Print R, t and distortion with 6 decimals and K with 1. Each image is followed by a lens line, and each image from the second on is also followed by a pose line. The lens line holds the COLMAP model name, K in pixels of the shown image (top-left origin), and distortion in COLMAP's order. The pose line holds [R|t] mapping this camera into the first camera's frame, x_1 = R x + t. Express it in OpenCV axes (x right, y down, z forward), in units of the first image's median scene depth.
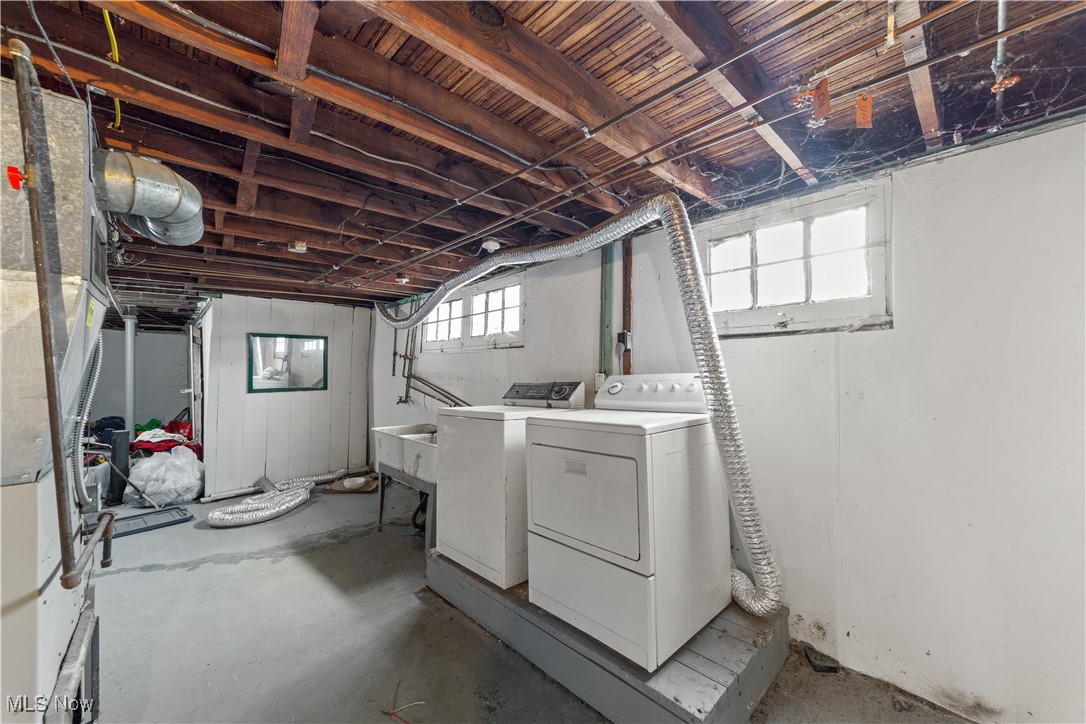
lens RADIAL K [[415.7, 0, 541.4], [0, 415.7, 363.1], [0, 0, 1]] dist [-0.019415, 0.009683]
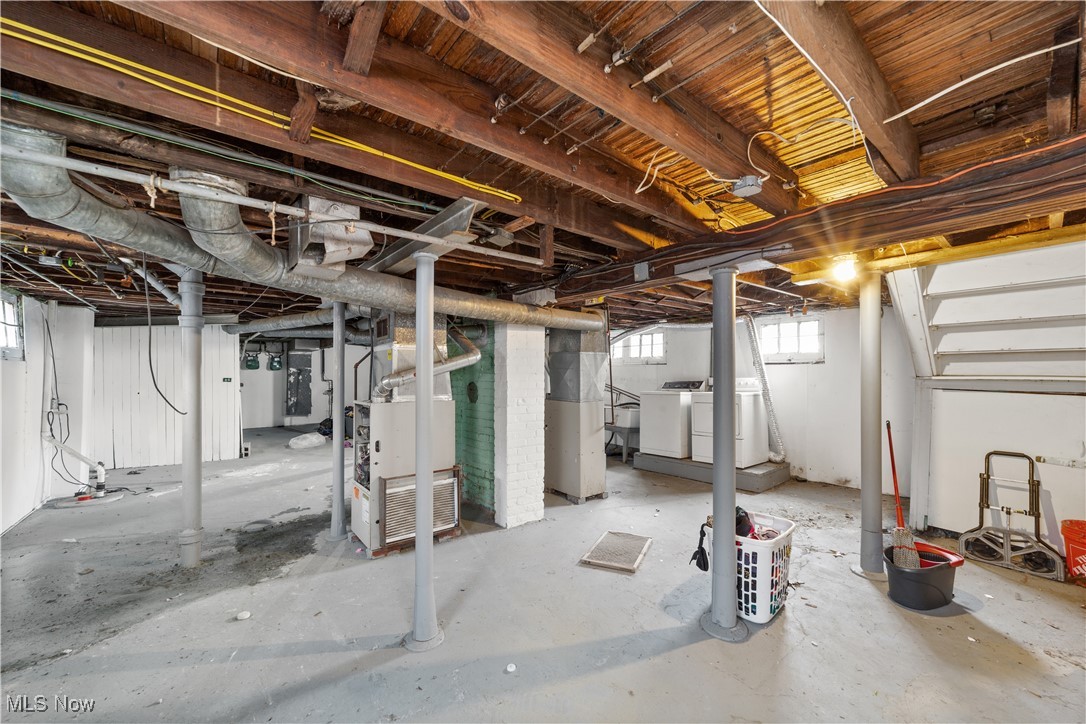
lens RADIAL K [[415.7, 0, 541.4], [0, 415.7, 363.1], [0, 0, 1]] dist [-0.019415, 0.009683]
pose [[0.996087, 0.014256, -0.087219, -0.751562], [-0.015100, 0.999845, -0.009031, -0.026226], [0.087077, 0.010312, 0.996148, -1.732556]]
